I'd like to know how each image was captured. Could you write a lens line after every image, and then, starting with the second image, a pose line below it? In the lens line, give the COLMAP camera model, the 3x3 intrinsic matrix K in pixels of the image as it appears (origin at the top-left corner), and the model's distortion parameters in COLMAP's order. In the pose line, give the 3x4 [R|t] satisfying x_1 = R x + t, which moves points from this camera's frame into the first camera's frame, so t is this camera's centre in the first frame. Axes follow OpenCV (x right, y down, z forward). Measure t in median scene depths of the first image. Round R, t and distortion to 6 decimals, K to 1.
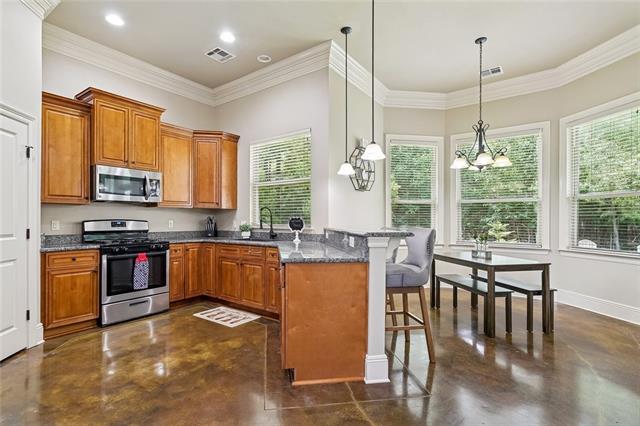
lens RADIAL K [[309.4, 0, 320.0], [0, 309.4, 217.2], [0, 0, 1]] dist [-0.002588, -0.000623]
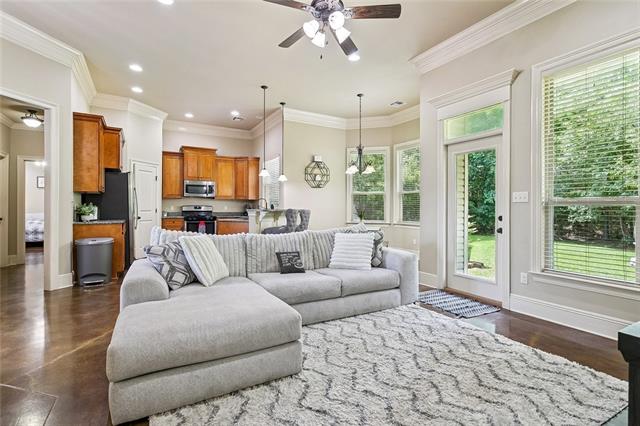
lens RADIAL K [[309.4, 0, 321.3], [0, 309.4, 208.6], [0, 0, 1]] dist [-0.002588, -0.000623]
pose [[0.909858, 0.002884, -0.414910, 0.991481], [0.000005, 0.999976, 0.006963, 0.015113], [0.414920, -0.006337, 0.909836, -0.551013]]
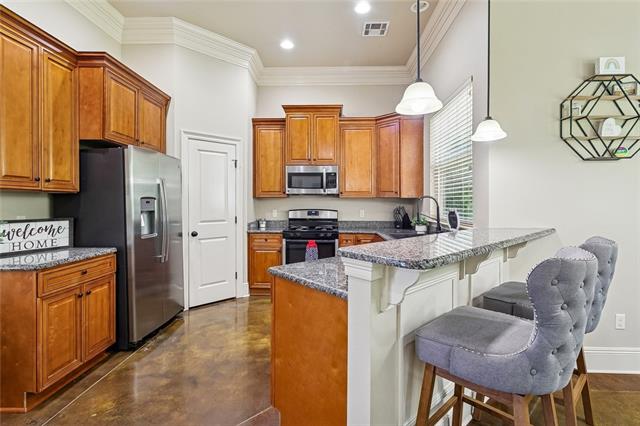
lens RADIAL K [[309.4, 0, 317.3], [0, 309.4, 201.7], [0, 0, 1]] dist [-0.002588, -0.000623]
pose [[0.542237, -0.001413, -0.840224, 0.366844], [0.003355, 0.999994, 0.000484, -0.022390], [0.840219, -0.003081, 0.542239, 0.391507]]
